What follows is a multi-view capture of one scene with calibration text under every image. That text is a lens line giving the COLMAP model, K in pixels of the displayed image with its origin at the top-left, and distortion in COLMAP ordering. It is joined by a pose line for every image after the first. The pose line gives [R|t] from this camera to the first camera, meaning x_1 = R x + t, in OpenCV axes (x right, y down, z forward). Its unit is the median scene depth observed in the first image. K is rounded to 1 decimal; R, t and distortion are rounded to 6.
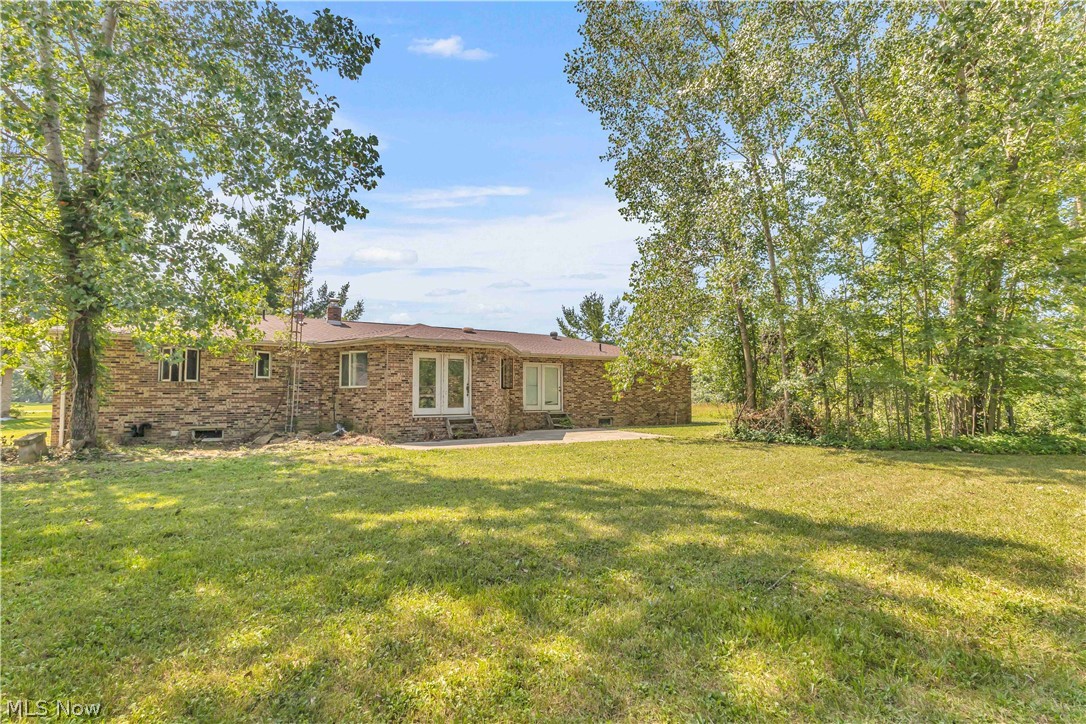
lens RADIAL K [[416.0, 0, 508.7], [0, 416.0, 362.2], [0, 0, 1]] dist [-0.001559, -0.000123]
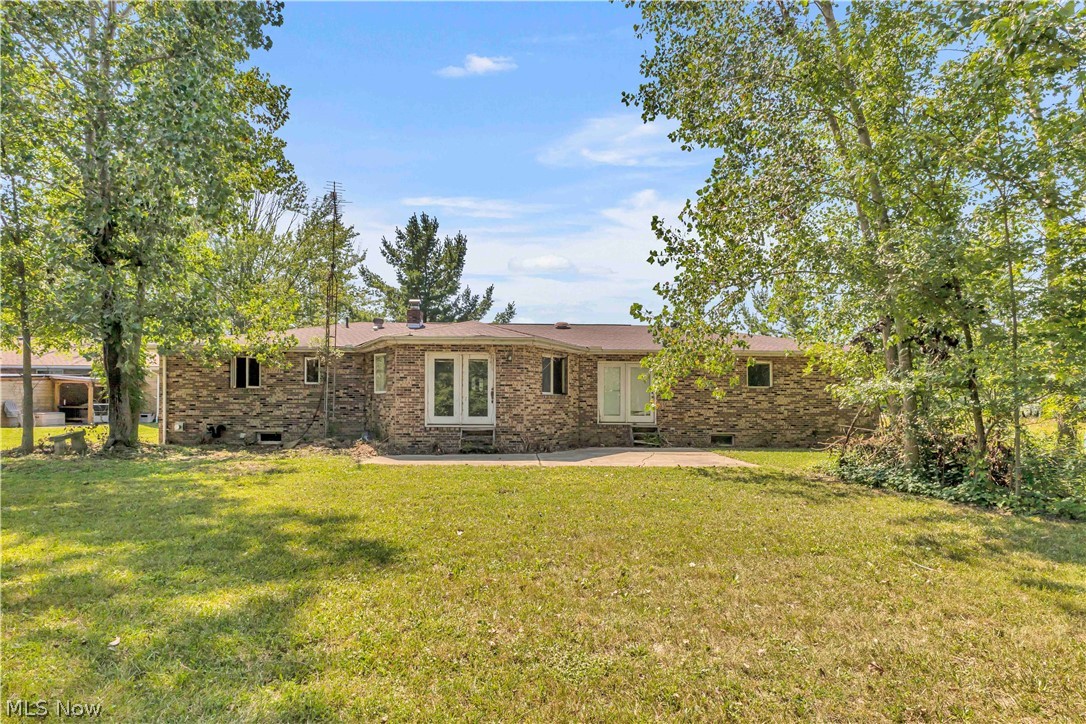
lens RADIAL K [[459.6, 0, 538.6], [0, 459.6, 382.3], [0, 0, 1]] dist [-0.000402, -0.000146]
pose [[0.918081, -0.011821, -0.396218, 0.359515], [0.025079, 0.999285, 0.028299, 0.016191], [0.395600, -0.035918, 0.917720, 0.193627]]
